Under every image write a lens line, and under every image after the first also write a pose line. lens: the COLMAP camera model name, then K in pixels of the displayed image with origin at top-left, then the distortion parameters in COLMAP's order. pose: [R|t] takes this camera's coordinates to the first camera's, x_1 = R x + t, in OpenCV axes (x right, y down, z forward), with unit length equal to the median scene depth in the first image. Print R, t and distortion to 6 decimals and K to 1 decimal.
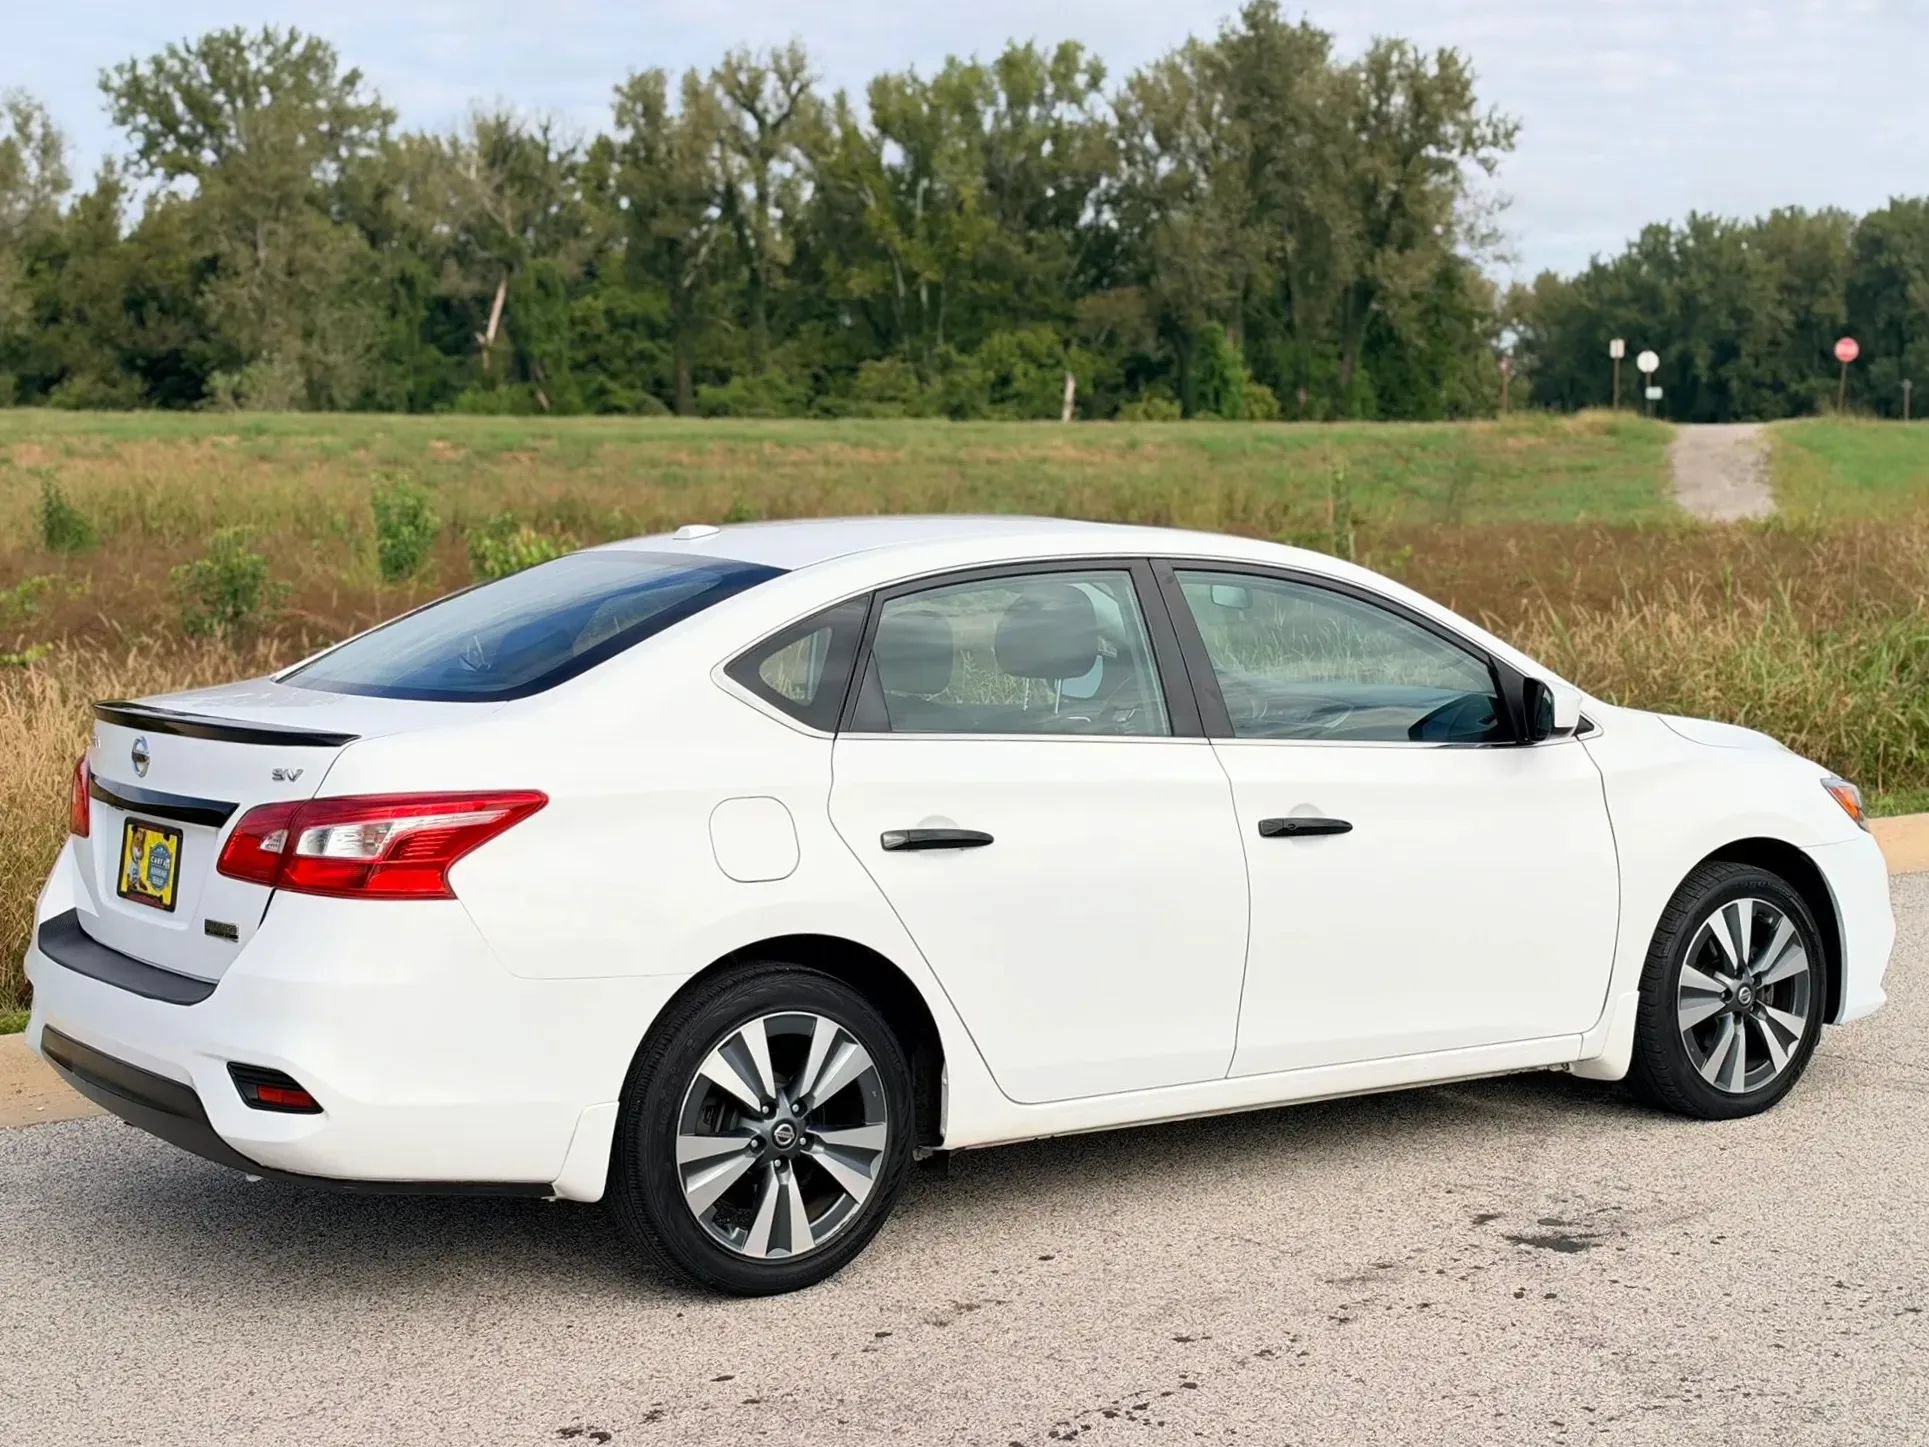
lens RADIAL K [[2948.8, 0, 992.1], [0, 2948.8, 753.7], [0, 0, 1]] dist [0.177655, 0.000000]
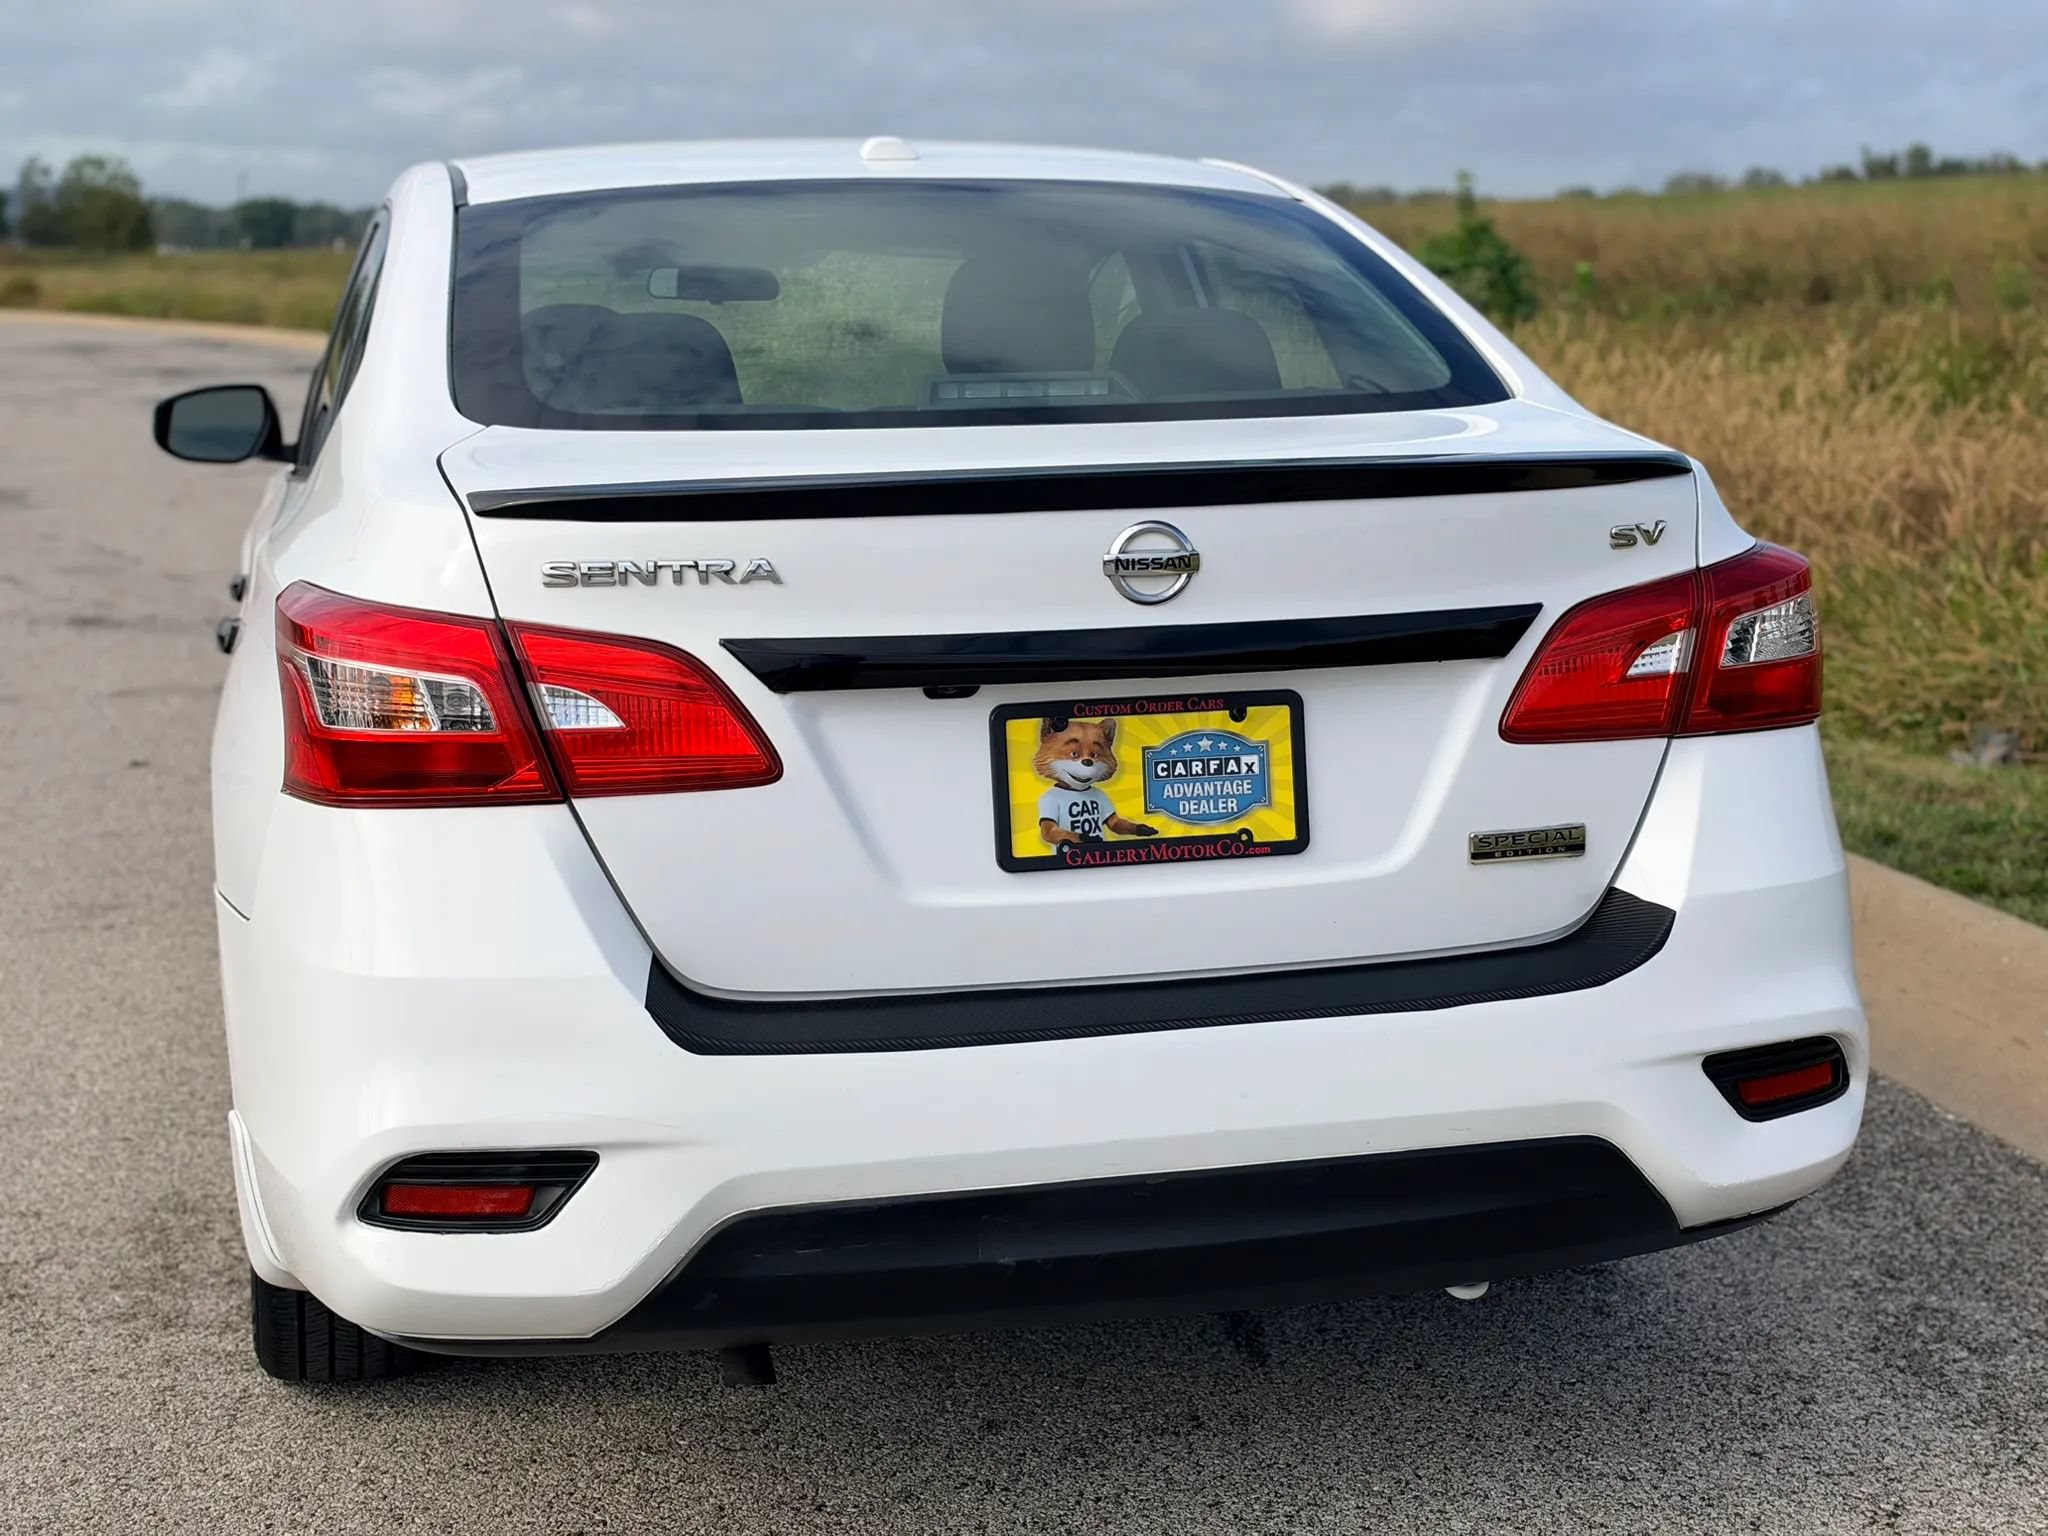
lens RADIAL K [[2972.4, 0, 1010.2], [0, 2972.4, 756.5], [0, 0, 1]] dist [0.142654, 0.000000]
pose [[0.356374, -0.156851, 0.921084, -0.757950], [0.096044, 0.986736, 0.130871, -0.034239], [-0.929394, 0.041826, 0.366711, 0.862427]]
